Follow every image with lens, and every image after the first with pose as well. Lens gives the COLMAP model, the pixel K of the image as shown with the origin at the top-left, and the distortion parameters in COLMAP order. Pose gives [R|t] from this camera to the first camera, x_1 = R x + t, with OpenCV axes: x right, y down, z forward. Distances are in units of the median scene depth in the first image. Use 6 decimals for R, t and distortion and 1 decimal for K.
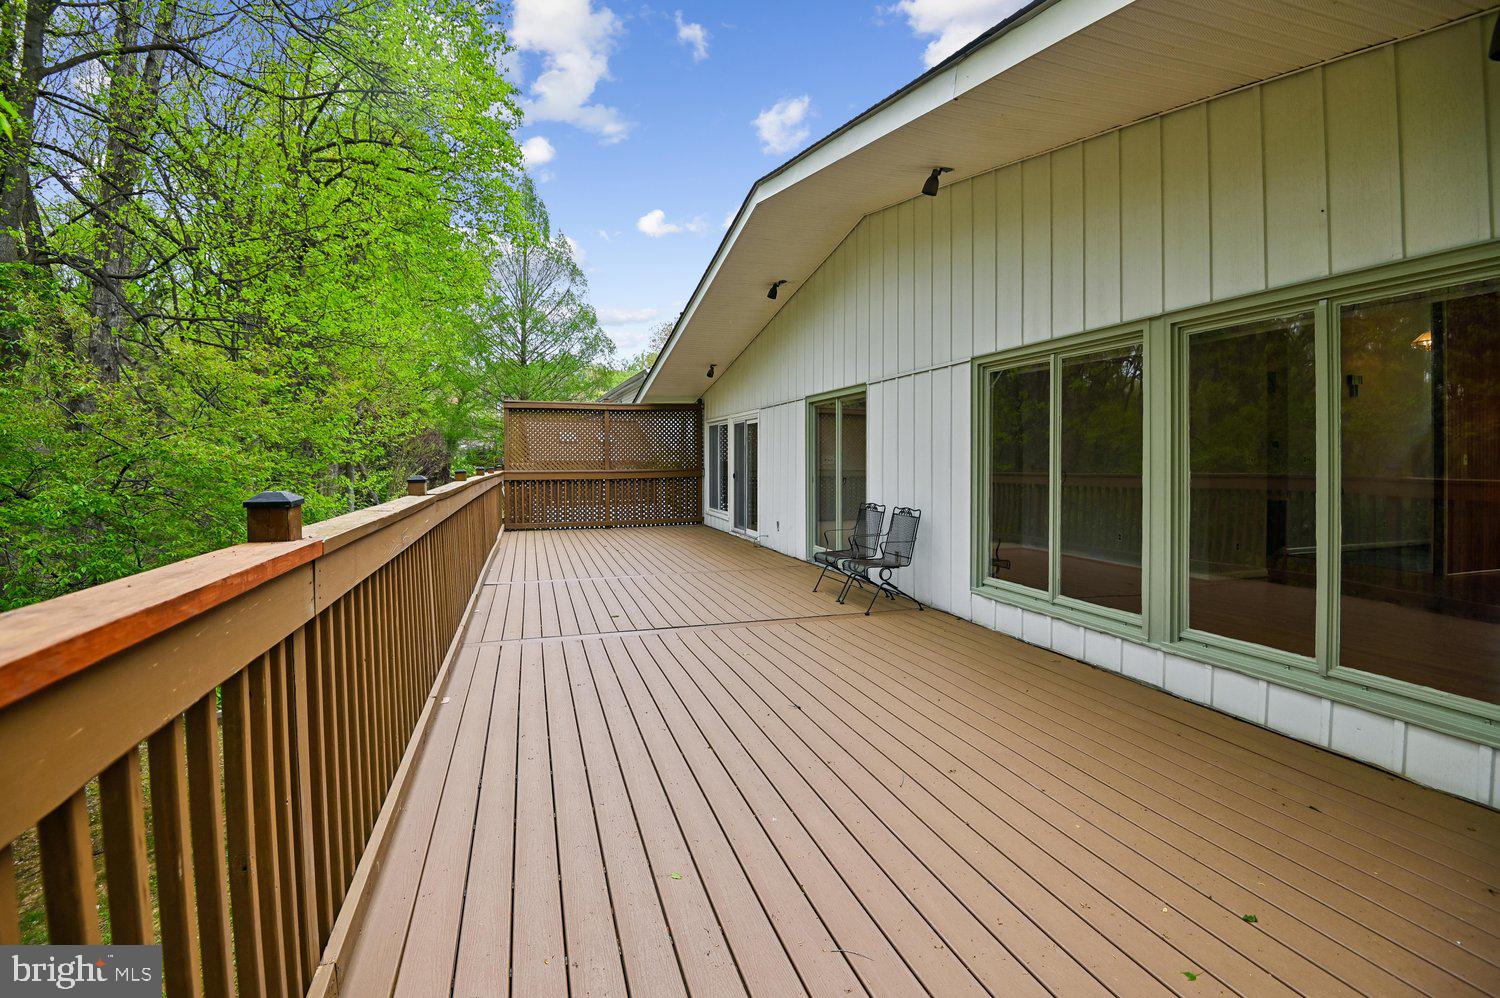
lens RADIAL K [[711.9, 0, 729.1], [0, 711.9, 493.4], [0, 0, 1]] dist [0.001419, -0.017264]
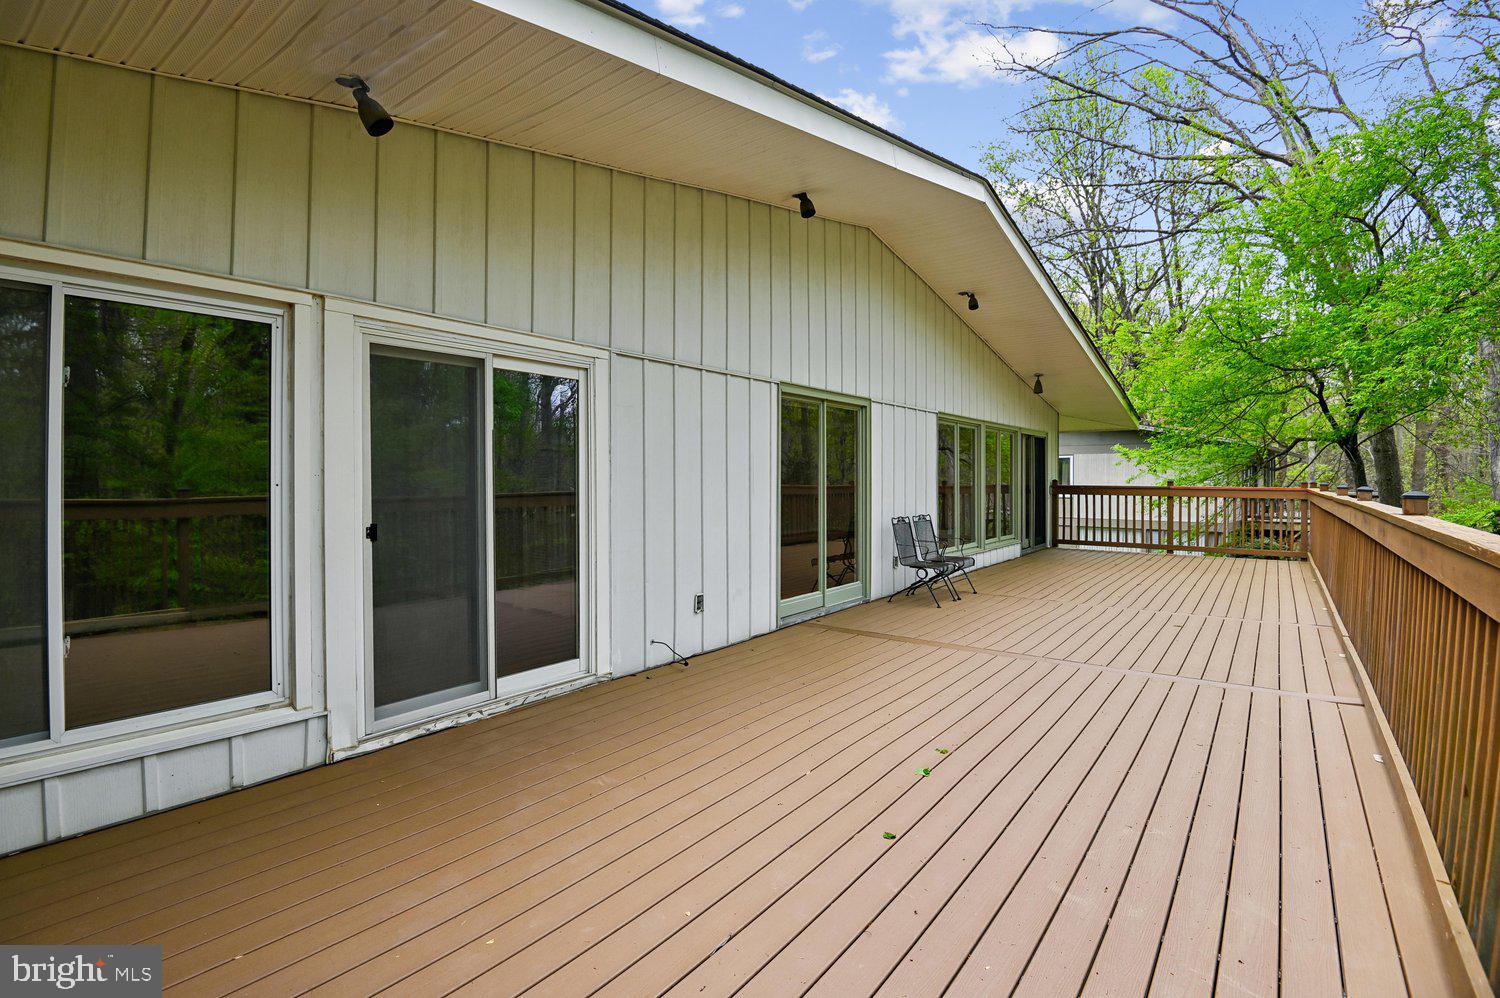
lens RADIAL K [[712.2, 0, 743.7], [0, 712.2, 532.5], [0, 0, 1]] dist [-0.000027, -0.028007]
pose [[-0.599089, -0.055698, 0.798743, -0.560973], [0.040536, 0.994189, 0.099730, -0.088143], [-0.799656, 0.092125, -0.593349, 1.966424]]
